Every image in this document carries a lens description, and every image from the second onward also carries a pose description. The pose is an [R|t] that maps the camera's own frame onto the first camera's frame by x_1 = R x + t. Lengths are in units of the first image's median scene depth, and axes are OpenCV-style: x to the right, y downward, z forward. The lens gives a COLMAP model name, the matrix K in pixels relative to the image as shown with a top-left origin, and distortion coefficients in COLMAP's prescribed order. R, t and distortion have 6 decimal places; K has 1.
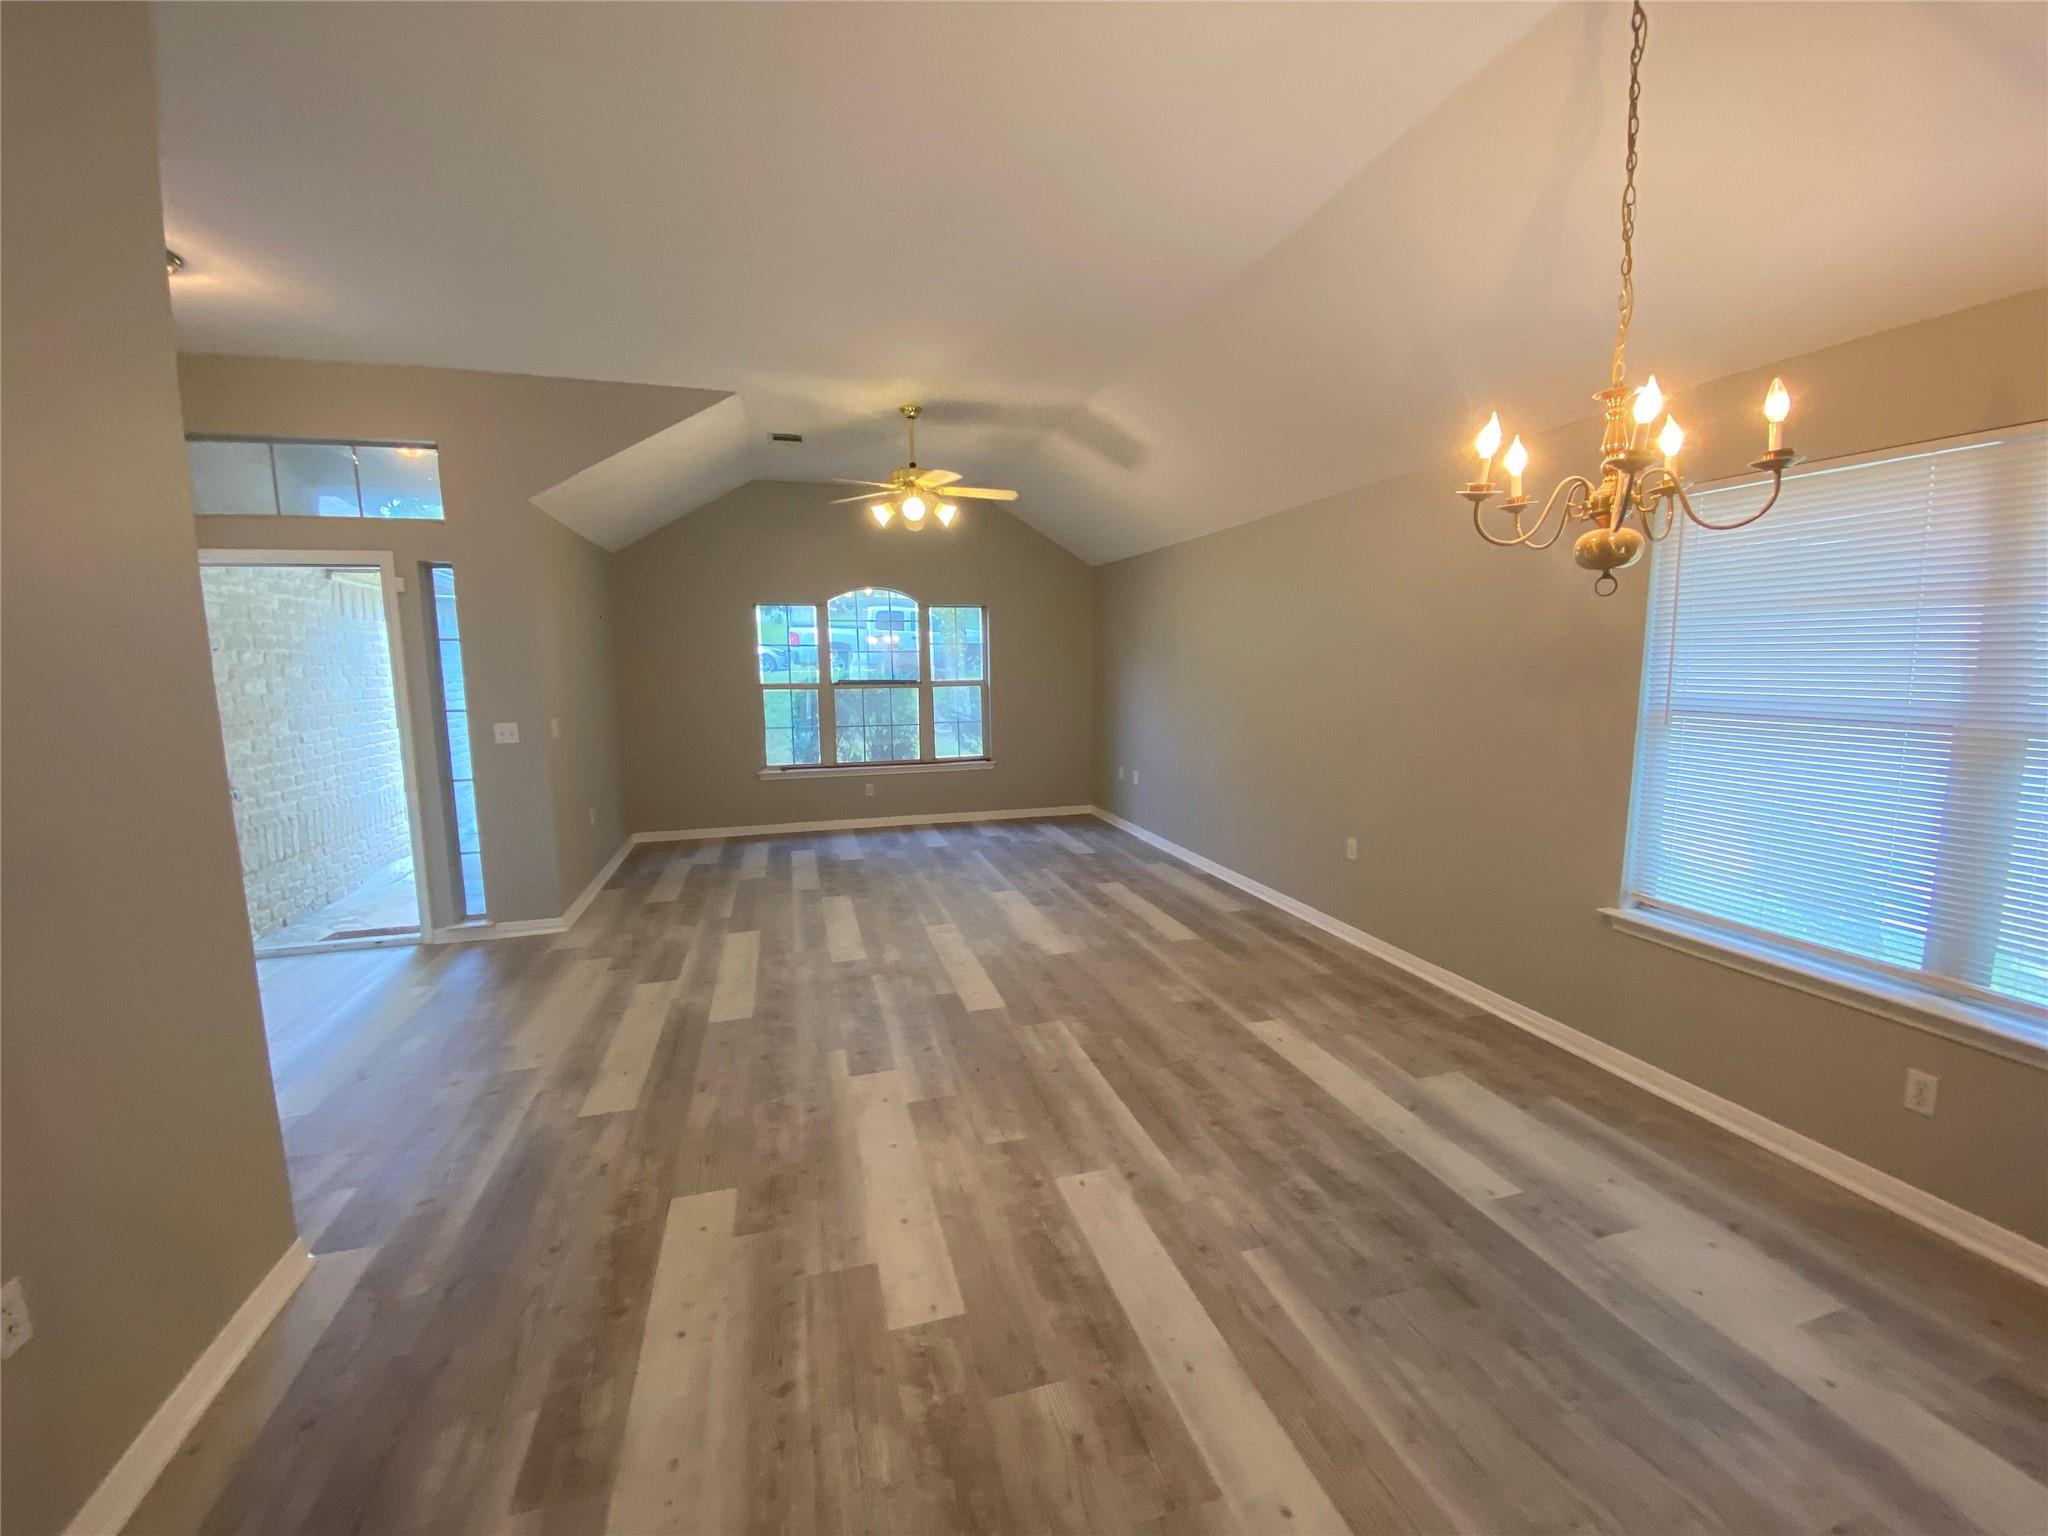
lens RADIAL K [[836.8, 0, 1016.5], [0, 836.8, 775.9], [0, 0, 1]] dist [0.001522, -0.013715]
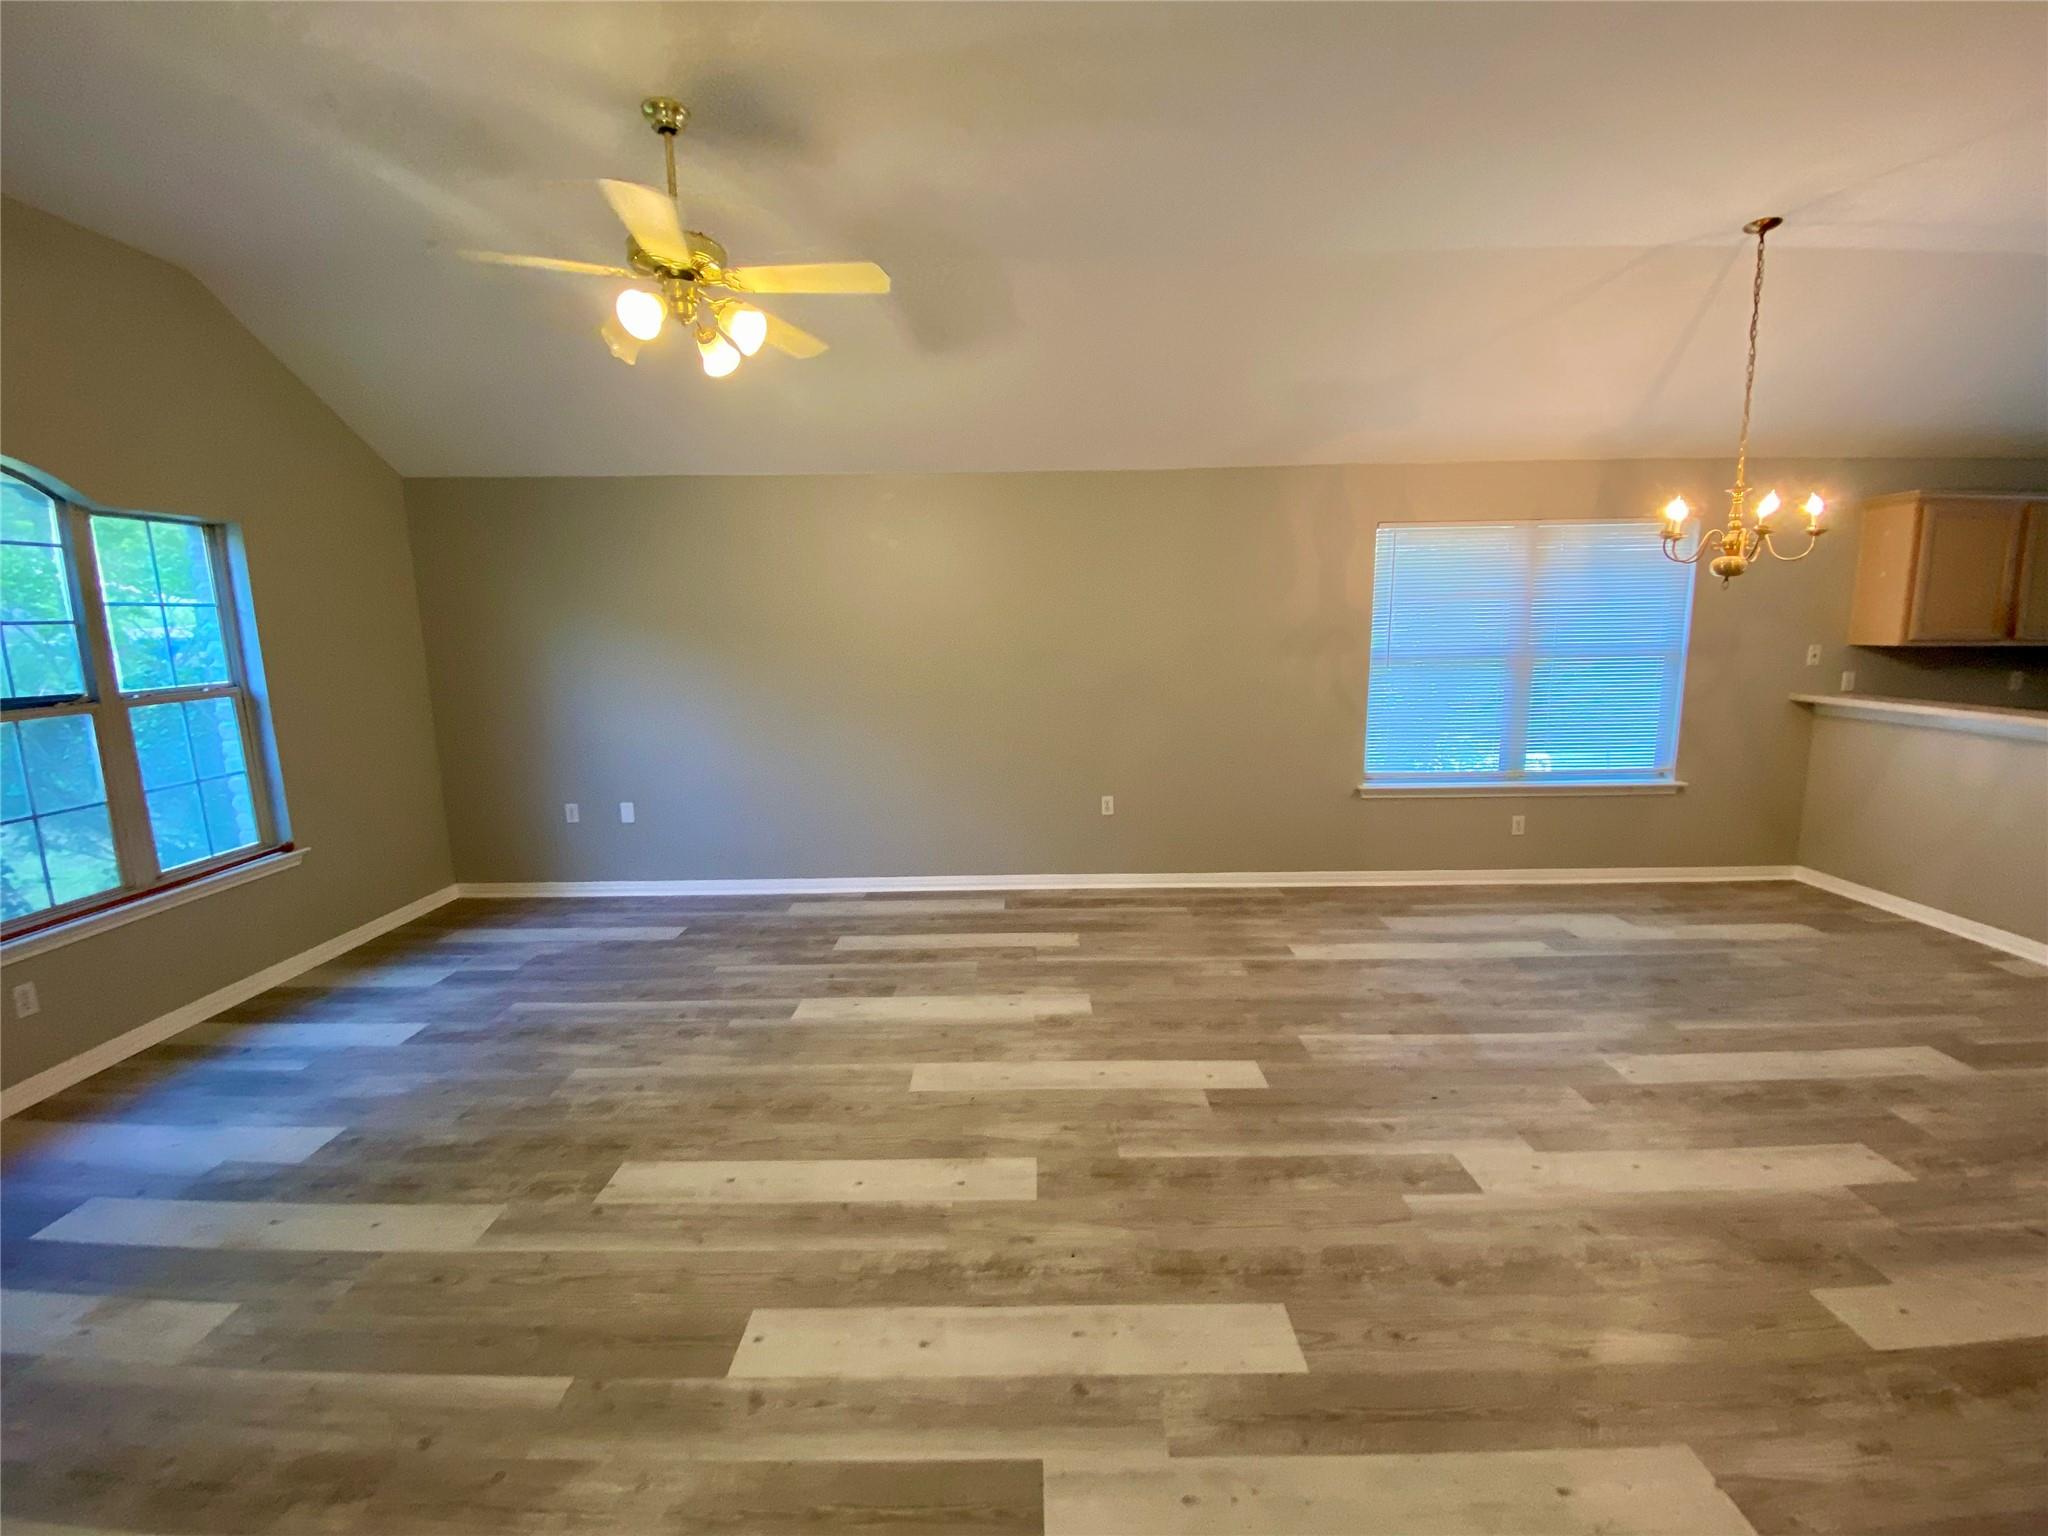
lens RADIAL K [[836.5, 0, 1025.5], [0, 836.5, 800.5], [0, 0, 1]] dist [0.011910, -0.015043]
pose [[0.264041, -0.198215, 0.943924, -0.750535], [0.143406, 0.975846, 0.164804, -0.130932], [-0.953791, 0.091849, 0.286089, 0.907345]]
